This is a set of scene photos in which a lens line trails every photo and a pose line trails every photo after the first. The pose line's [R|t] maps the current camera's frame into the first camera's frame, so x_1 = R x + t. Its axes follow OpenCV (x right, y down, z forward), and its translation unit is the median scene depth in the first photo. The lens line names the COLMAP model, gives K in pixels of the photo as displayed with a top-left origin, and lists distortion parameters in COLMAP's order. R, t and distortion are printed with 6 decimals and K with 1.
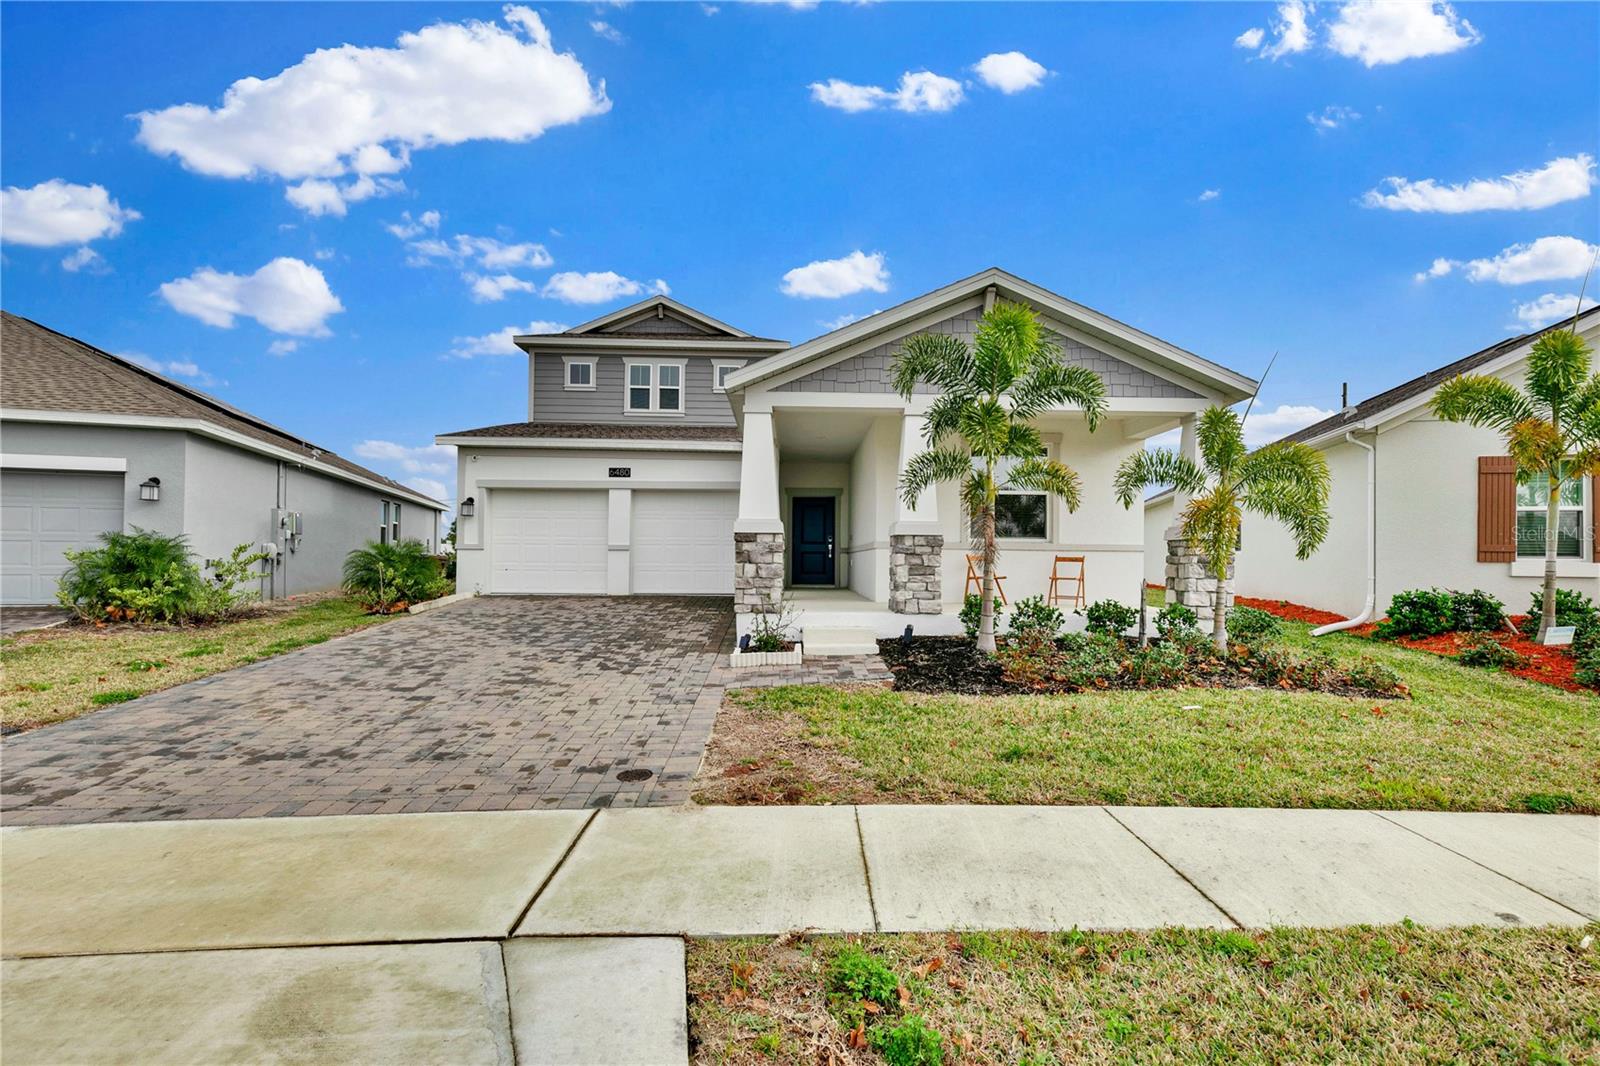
lens RADIAL K [[740.1, 0, 831.3], [0, 740.1, 556.1], [0, 0, 1]] dist [0.004349, 0.000220]
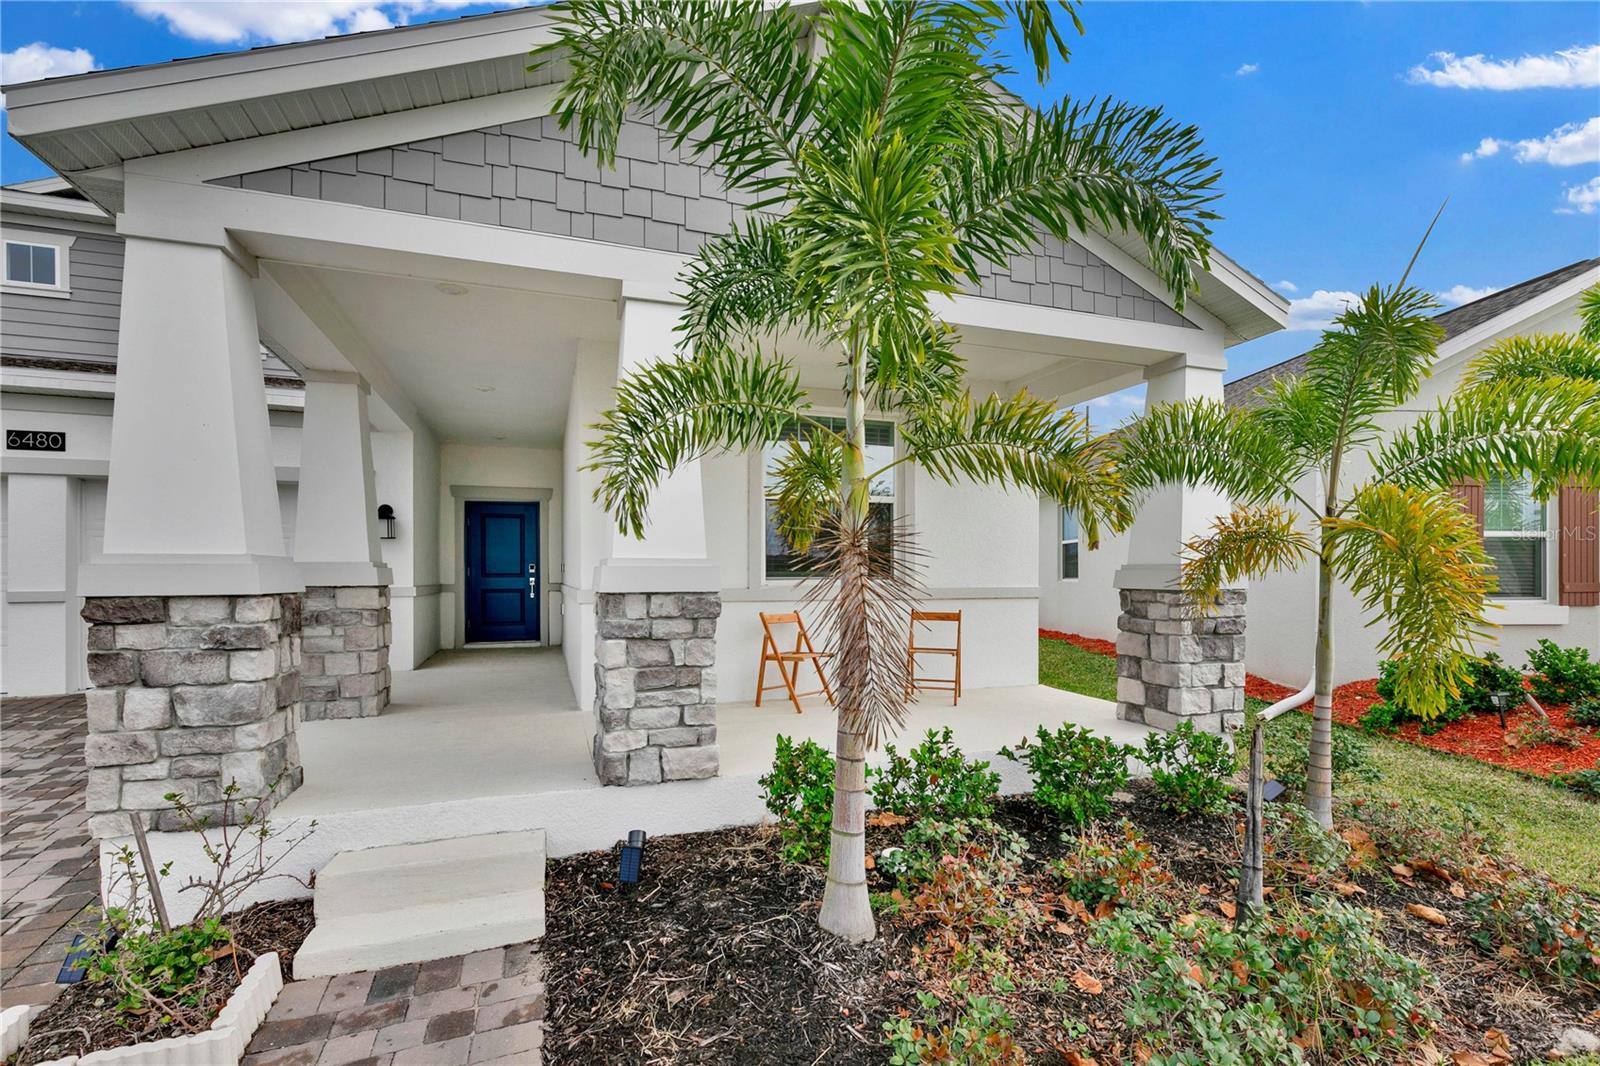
lens RADIAL K [[727.8, 0, 825.3], [0, 727.8, 572.1], [0, 0, 1]] dist [0.010595, -0.000164]
pose [[0.951966, -0.009726, 0.306050, 0.082033], [0.007229, 0.999931, 0.009293, -0.043130], [-0.306120, -0.006634, 0.951970, 0.590060]]
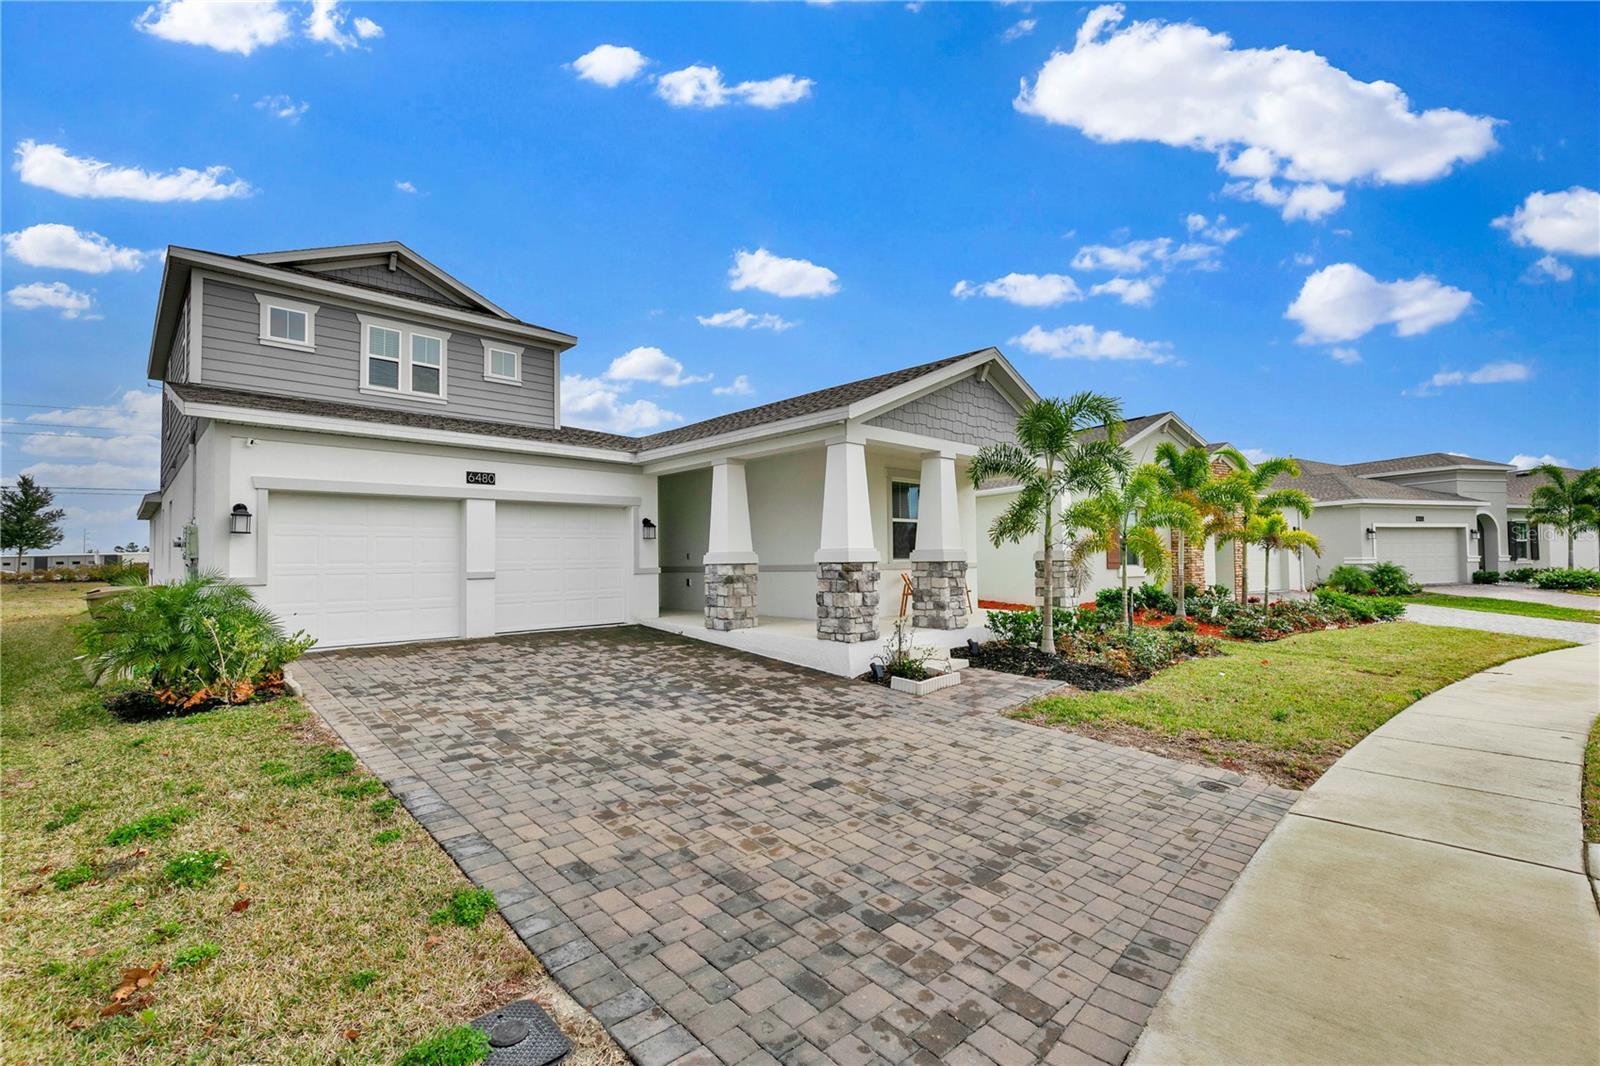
lens RADIAL K [[714.8, 0, 812.3], [0, 714.8, 551.4], [0, 0, 1]] dist [0.002047, -0.000002]
pose [[0.737254, -0.008855, 0.675558, -0.815209], [0.013766, 0.999903, -0.001916, -0.045355], [-0.675476, 0.010712, 0.737304, 0.322412]]
